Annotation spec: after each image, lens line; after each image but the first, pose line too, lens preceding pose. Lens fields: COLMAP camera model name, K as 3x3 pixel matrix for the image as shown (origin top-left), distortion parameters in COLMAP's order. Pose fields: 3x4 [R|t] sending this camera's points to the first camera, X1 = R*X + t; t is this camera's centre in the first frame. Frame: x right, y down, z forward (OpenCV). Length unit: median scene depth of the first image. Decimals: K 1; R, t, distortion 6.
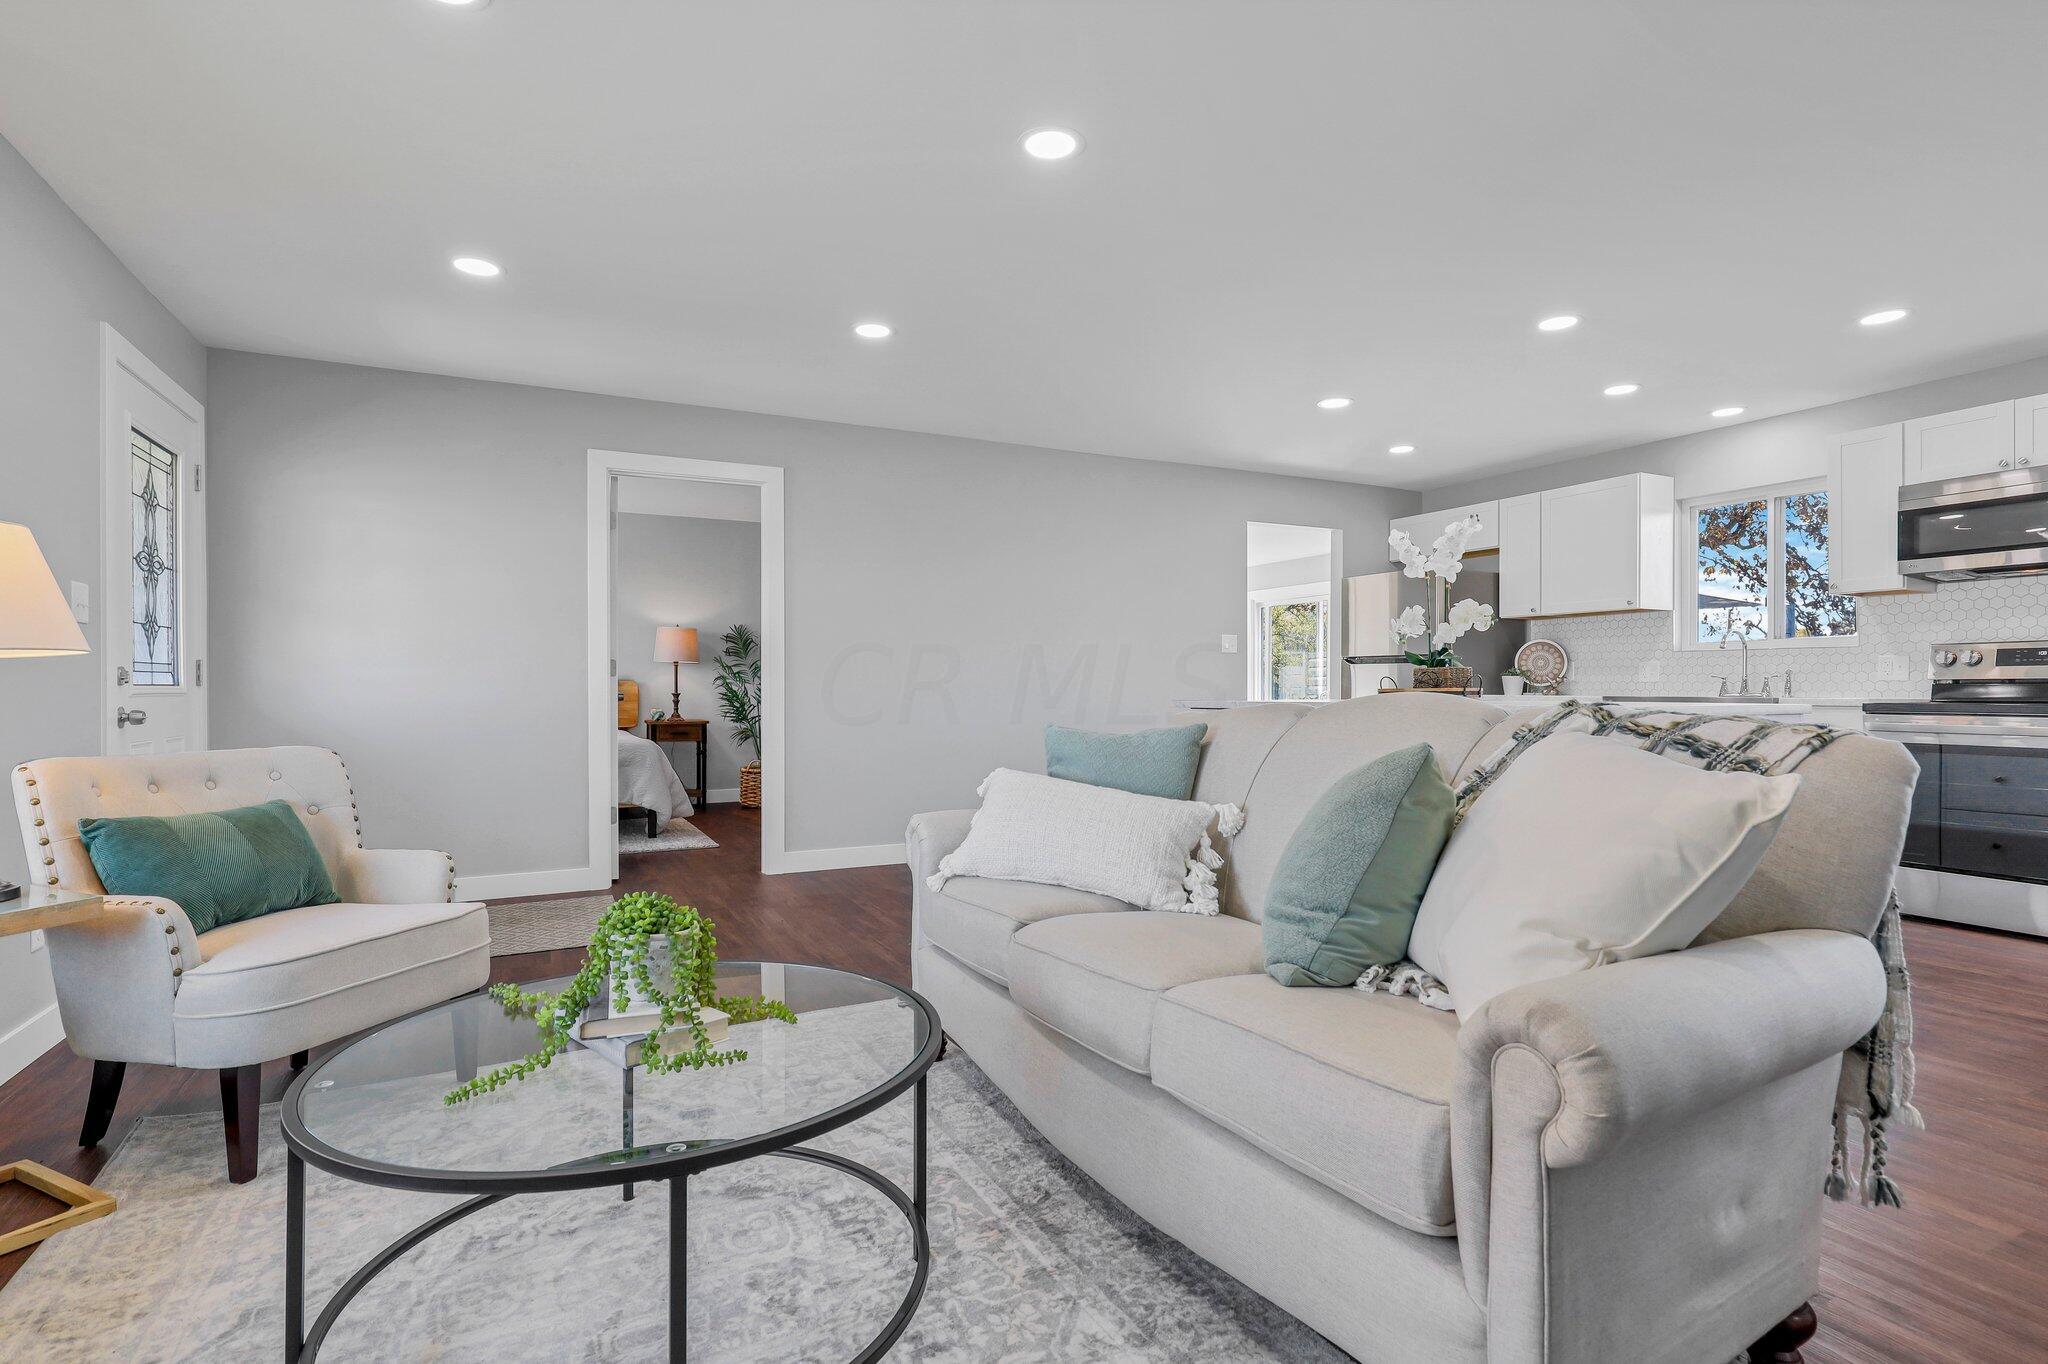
lens RADIAL K [[995.9, 0, 1035.2], [0, 995.9, 684.2], [0, 0, 1]] dist [0.001117, 0.000546]
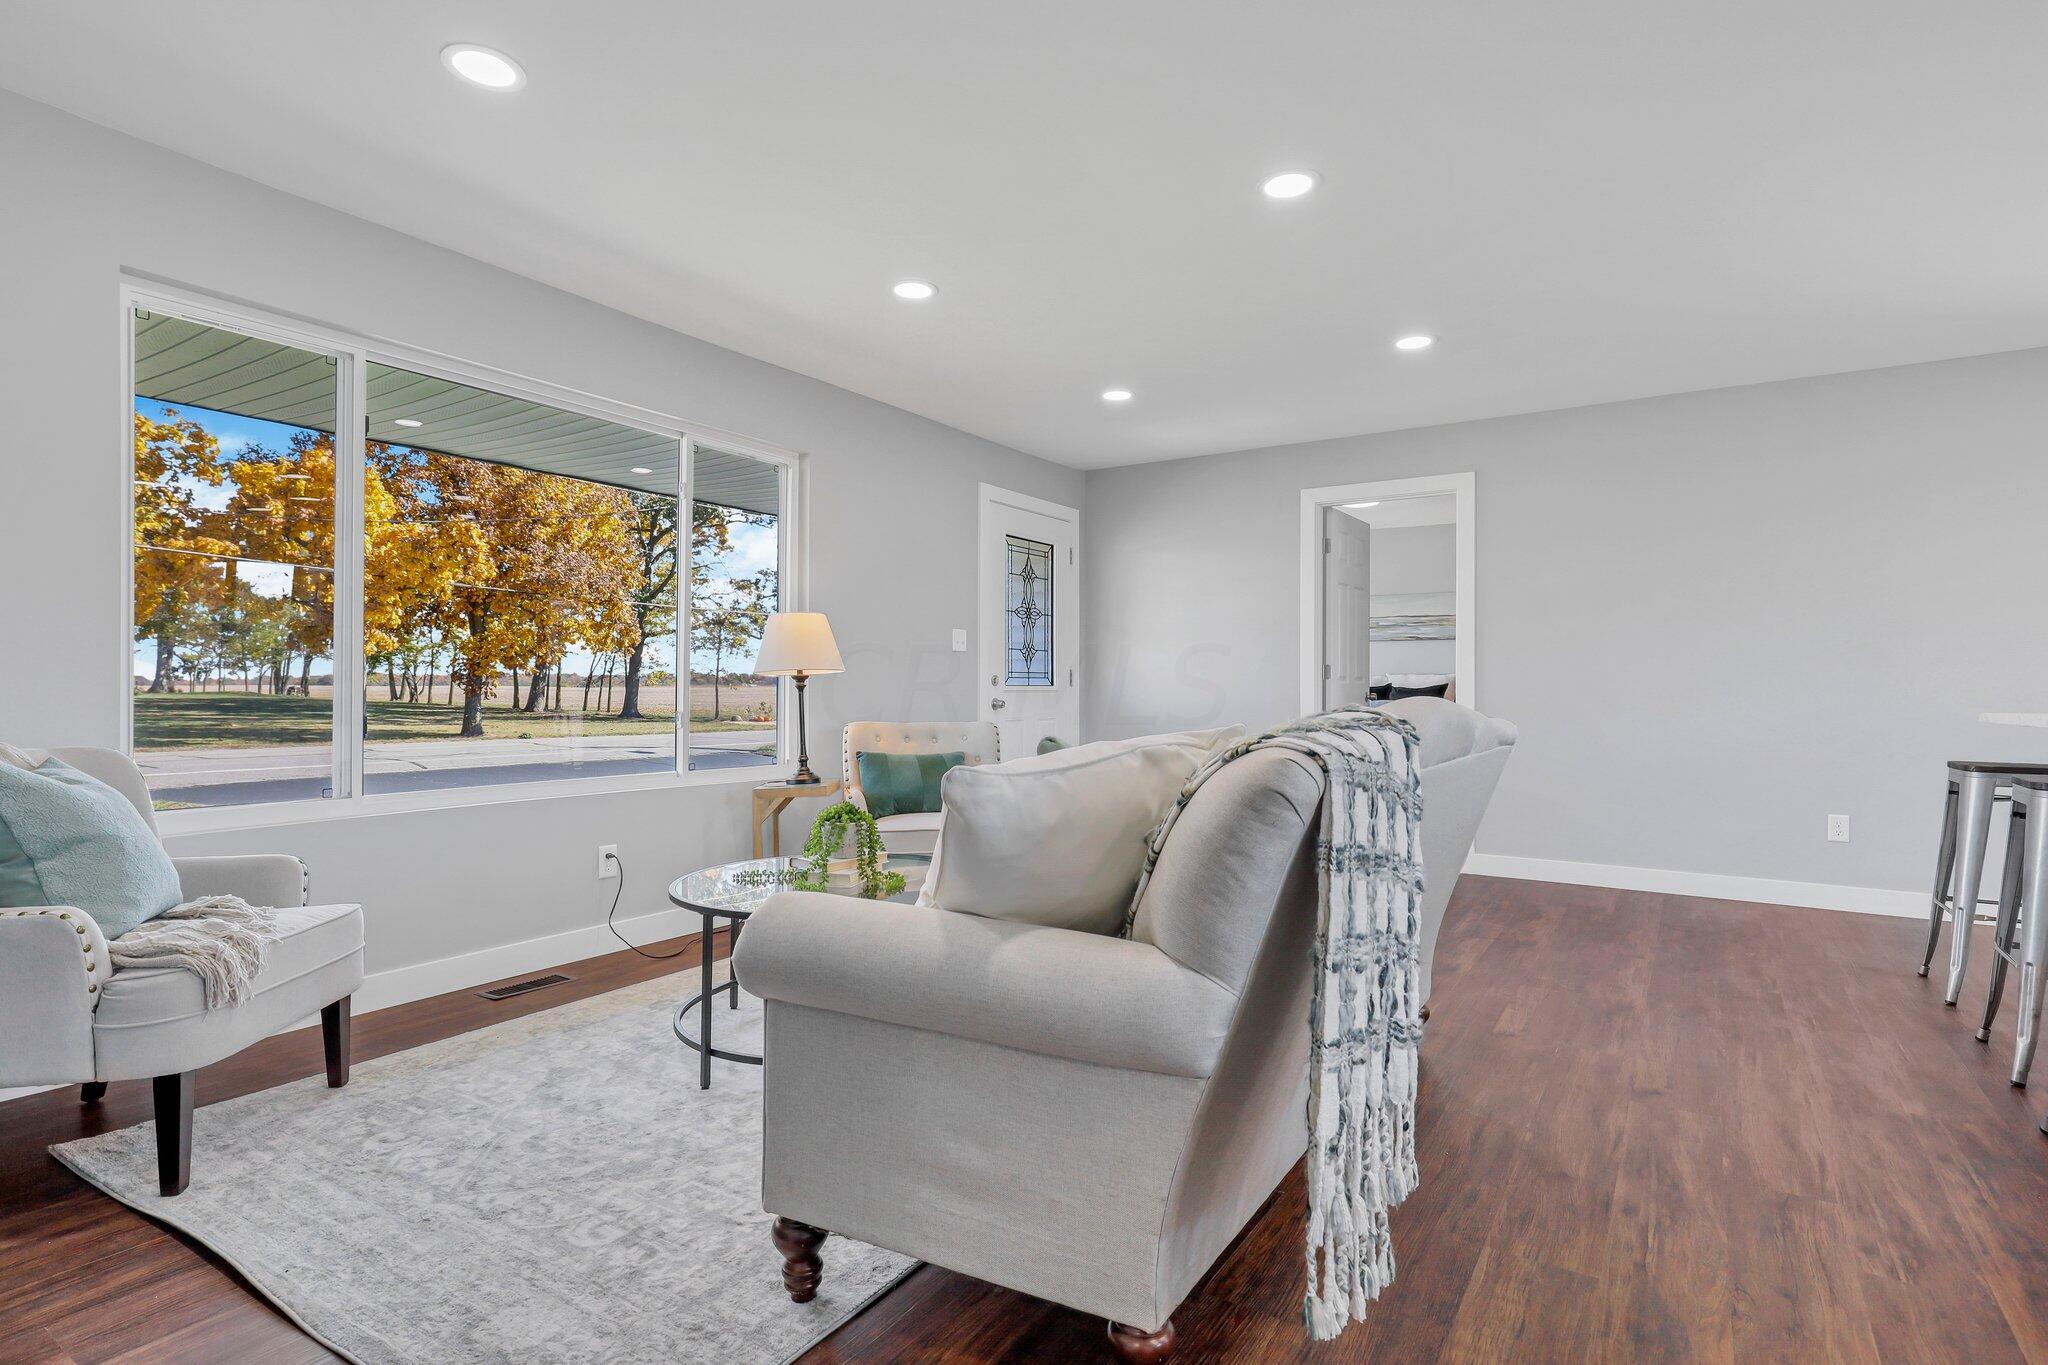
lens RADIAL K [[1014.1, 0, 1047.4], [0, 1014.1, 692.9], [0, 0, 1]] dist [0.001411, 0.000438]
pose [[0.499847, 0.010987, -0.866044, 0.487181], [-0.003748, 0.999938, 0.010523, -0.003628], [0.866106, -0.002014, 0.499857, 0.132794]]
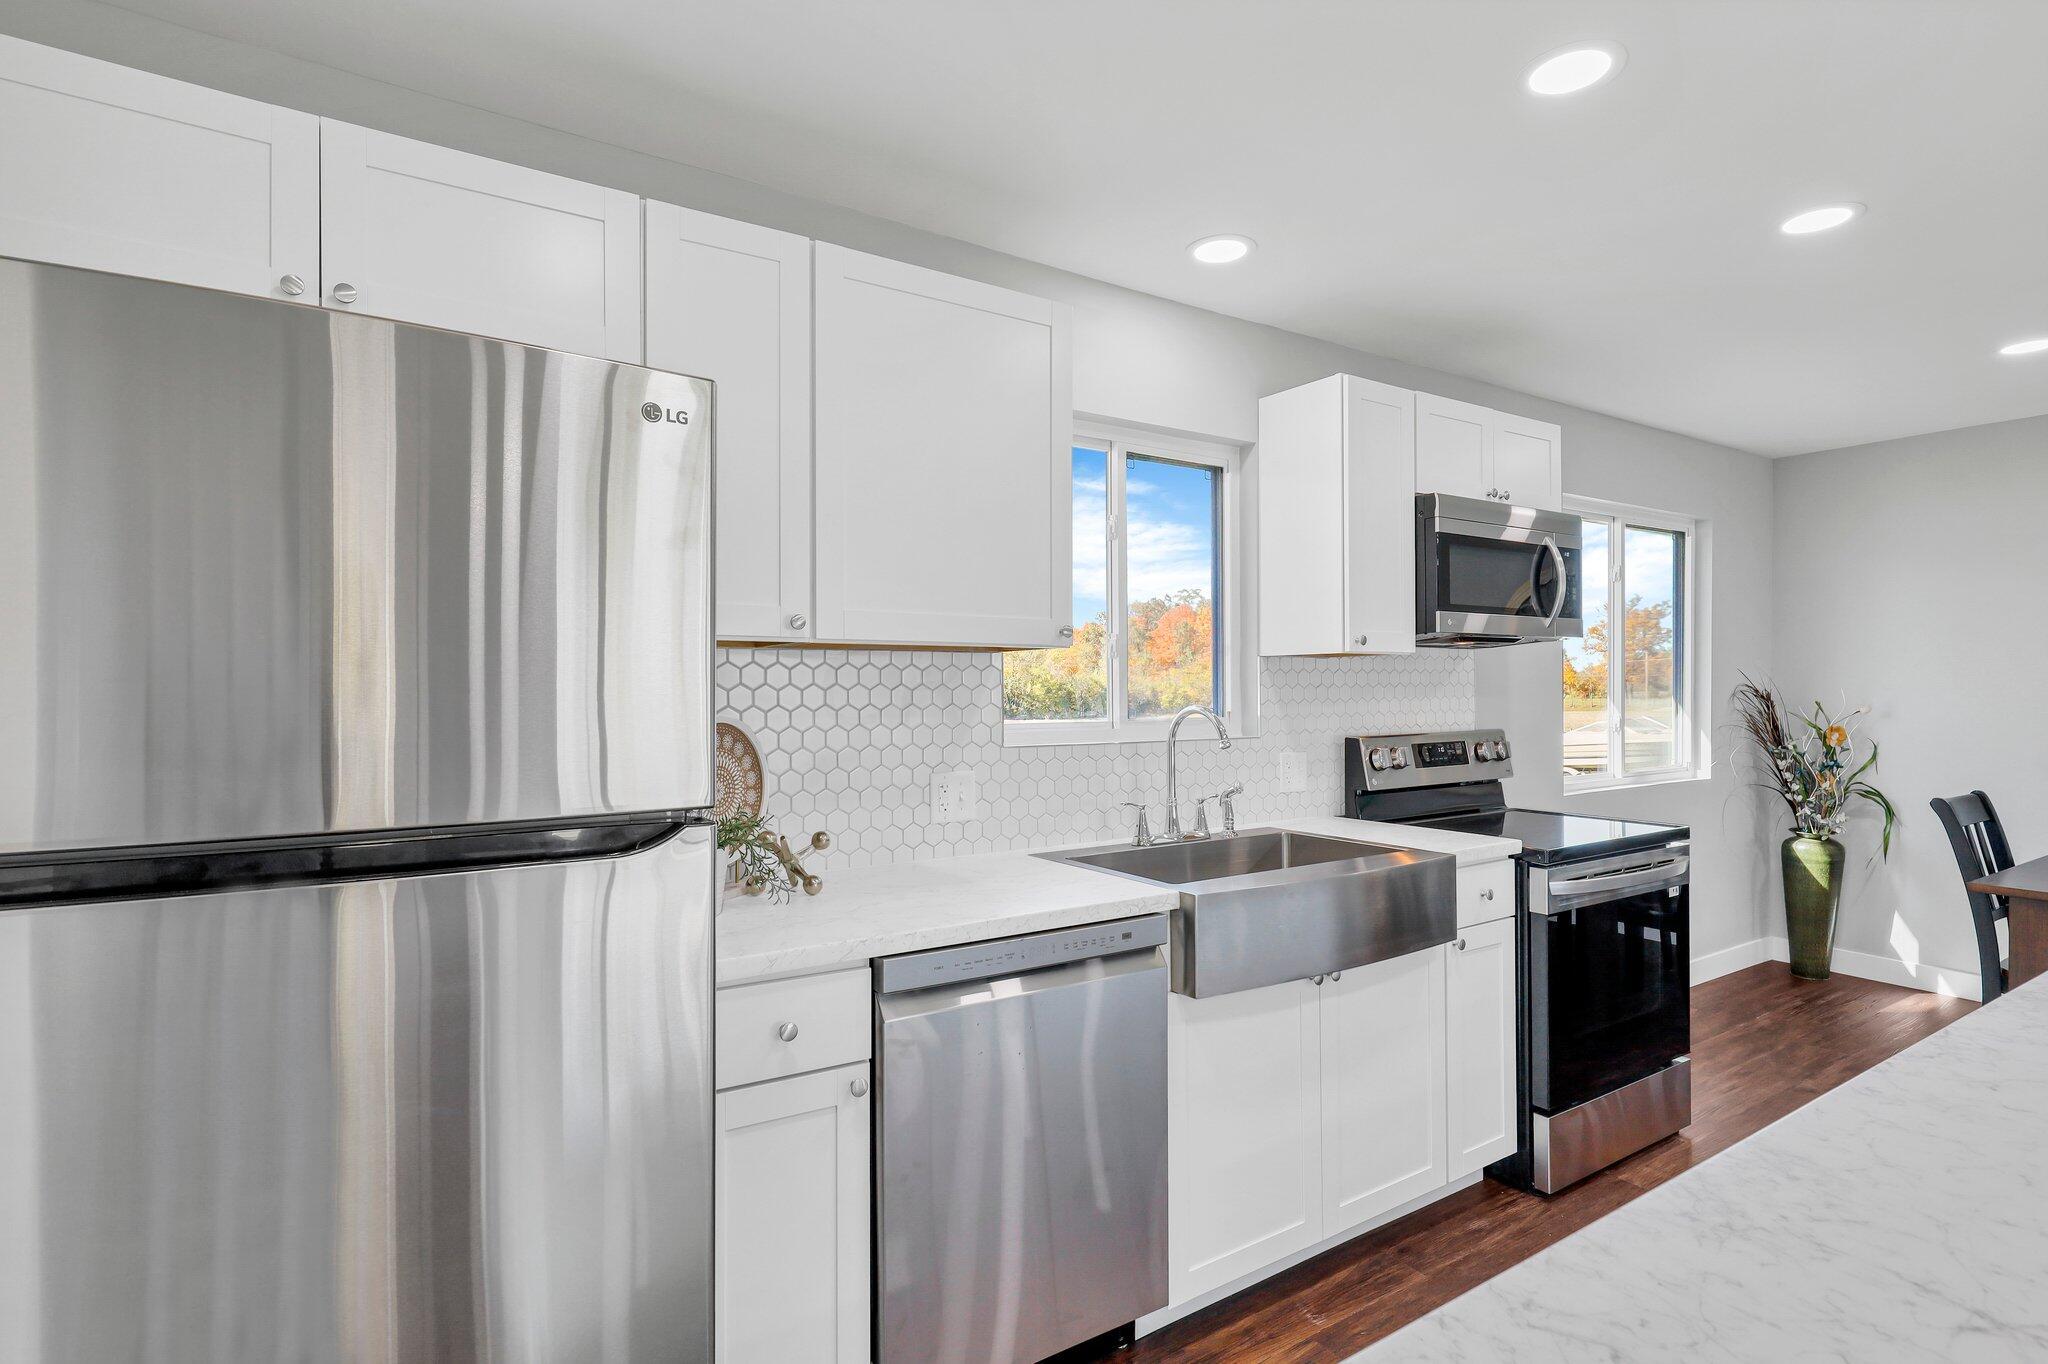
lens RADIAL K [[1014.1, 0, 1047.4], [0, 1014.1, 692.4], [0, 0, 1]] dist [0.001411, 0.000438]
pose [[-0.115951, -0.005137, 0.993242, 0.258385], [-0.001940, 0.999986, 0.004945, -0.076010], [-0.993253, -0.001354, -0.115960, 1.311726]]
